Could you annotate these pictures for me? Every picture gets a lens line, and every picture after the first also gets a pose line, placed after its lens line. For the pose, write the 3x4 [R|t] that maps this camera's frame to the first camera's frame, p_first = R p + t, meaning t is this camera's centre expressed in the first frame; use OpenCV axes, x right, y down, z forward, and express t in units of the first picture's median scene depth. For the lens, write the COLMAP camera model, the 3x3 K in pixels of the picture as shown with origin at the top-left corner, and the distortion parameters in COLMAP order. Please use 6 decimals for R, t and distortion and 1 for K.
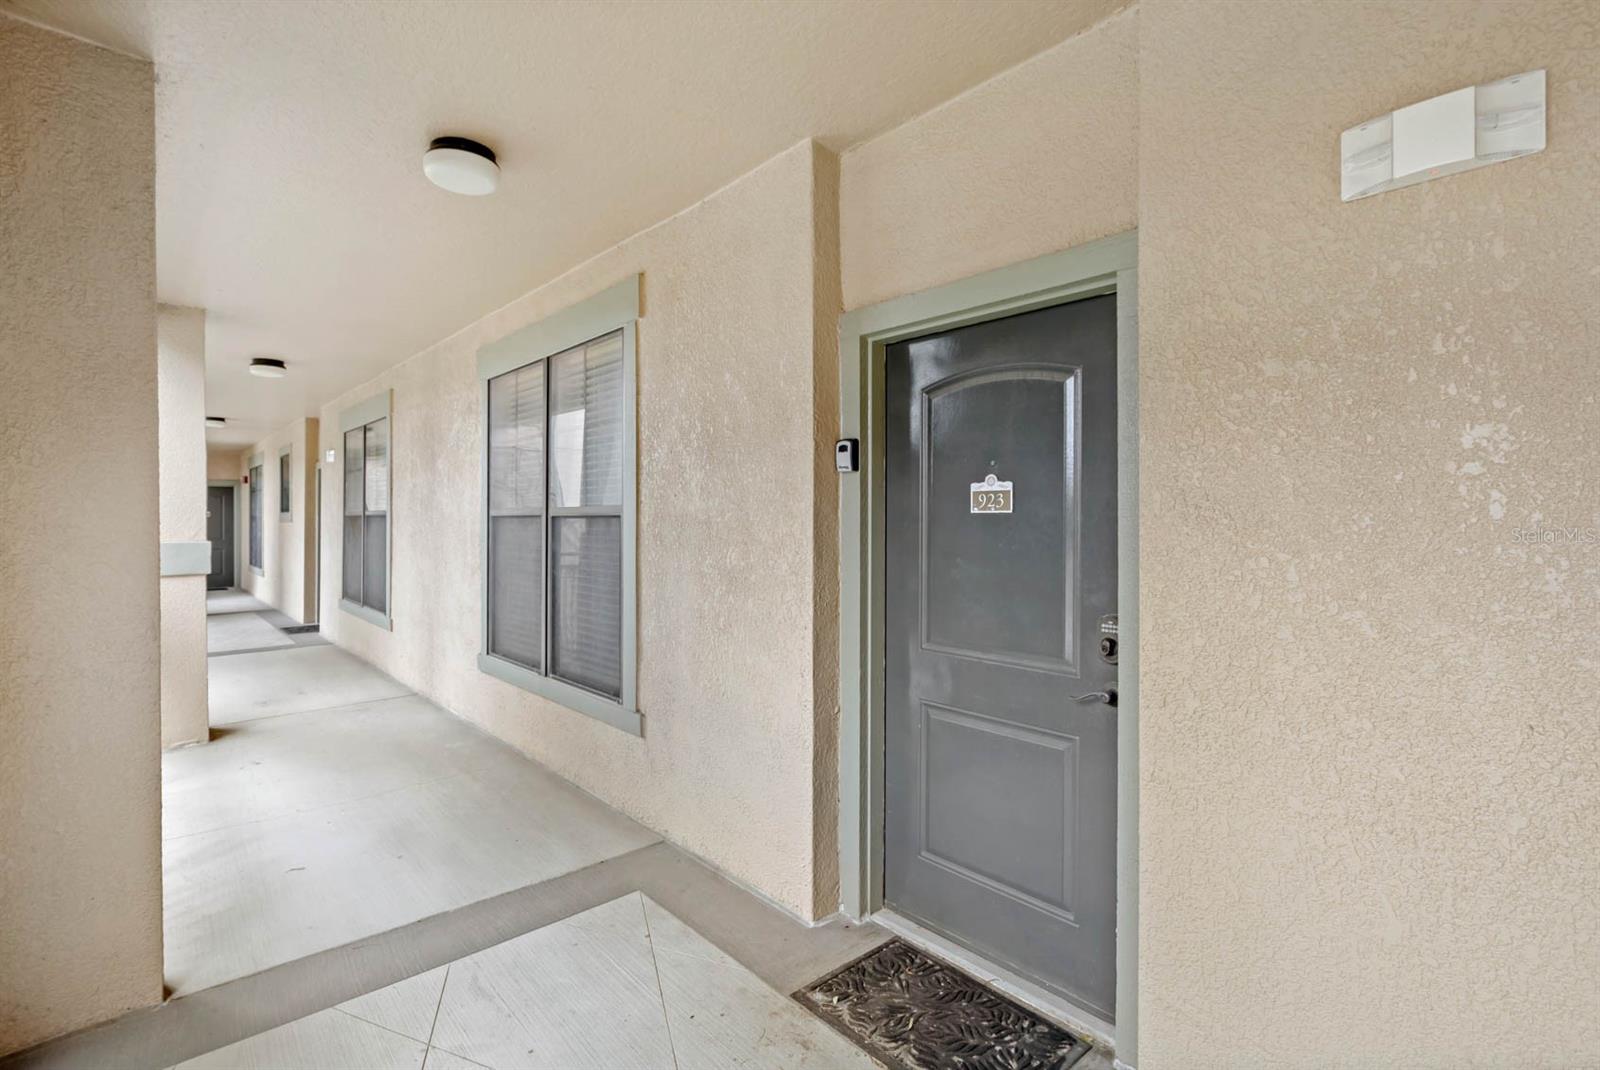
lens RADIAL K [[746.4, 0, 800.0], [0, 746.4, 535.0], [0, 0, 1]] dist [0.001976, 0.000595]
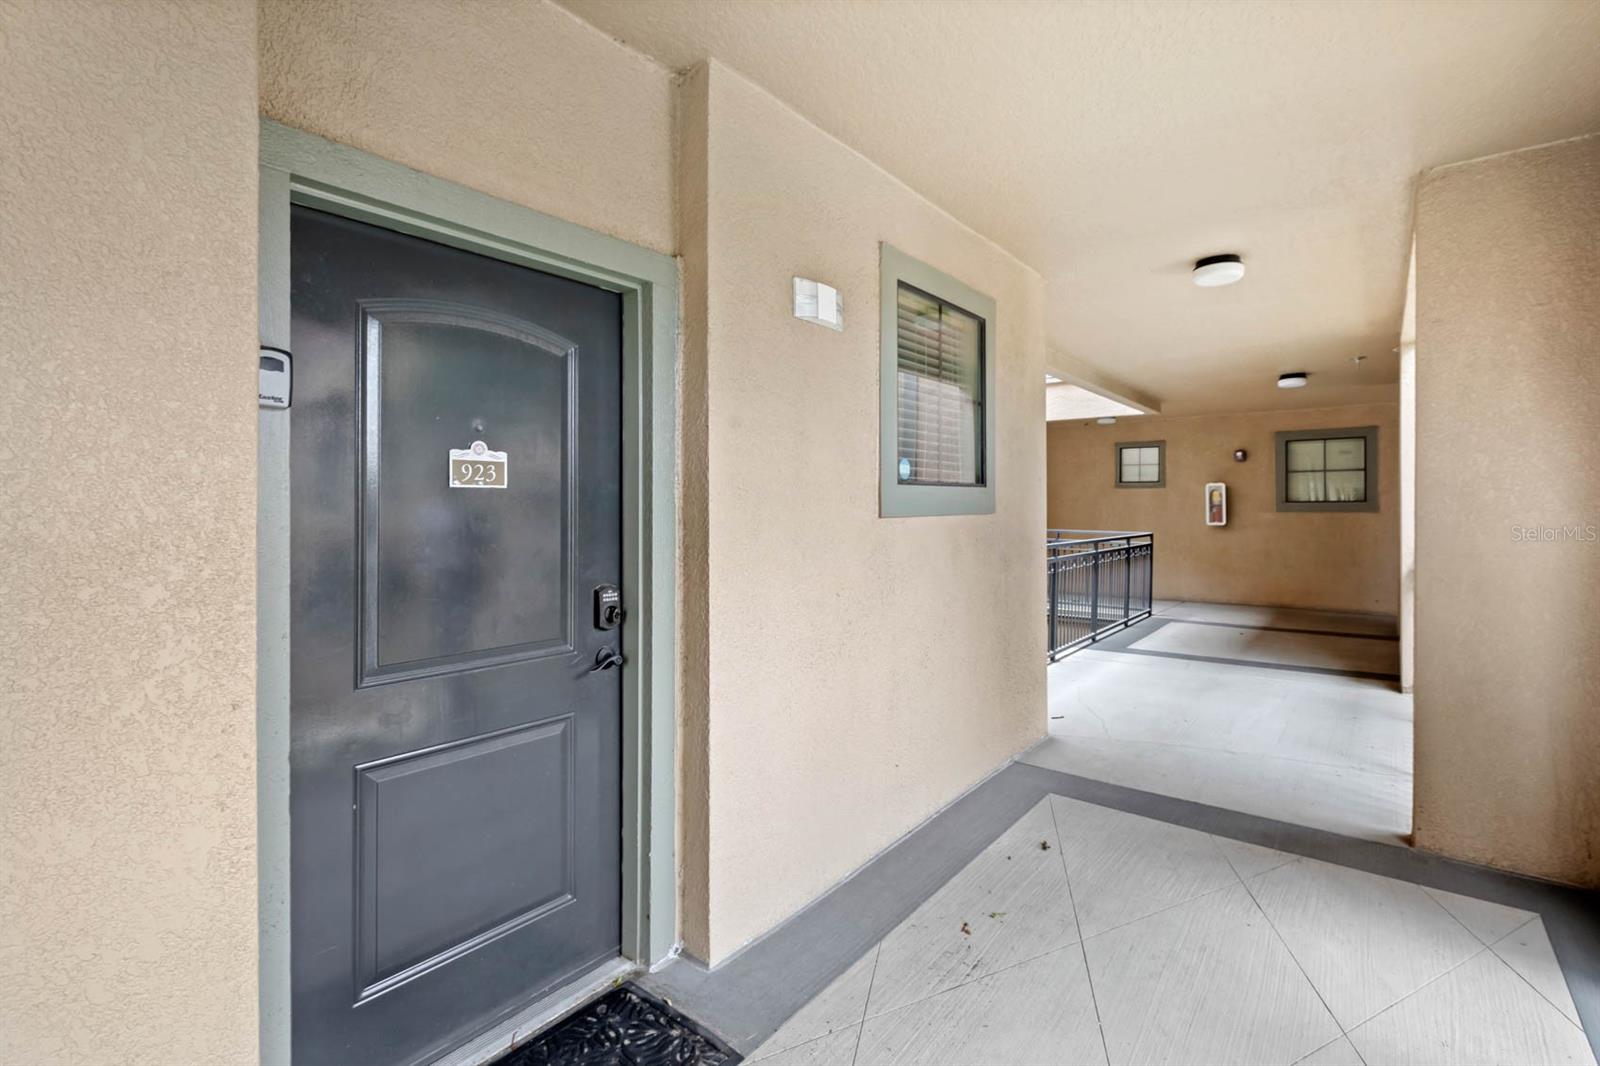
lens RADIAL K [[747.9, 0, 800.8], [0, 747.9, 504.7], [0, 0, 1]] dist [-0.000073, 0.000054]
pose [[-0.164722, -0.002495, 0.986337, -0.621204], [0.016593, 0.999848, 0.005301, -0.009424], [-0.986201, 0.017240, -0.164655, 0.791242]]
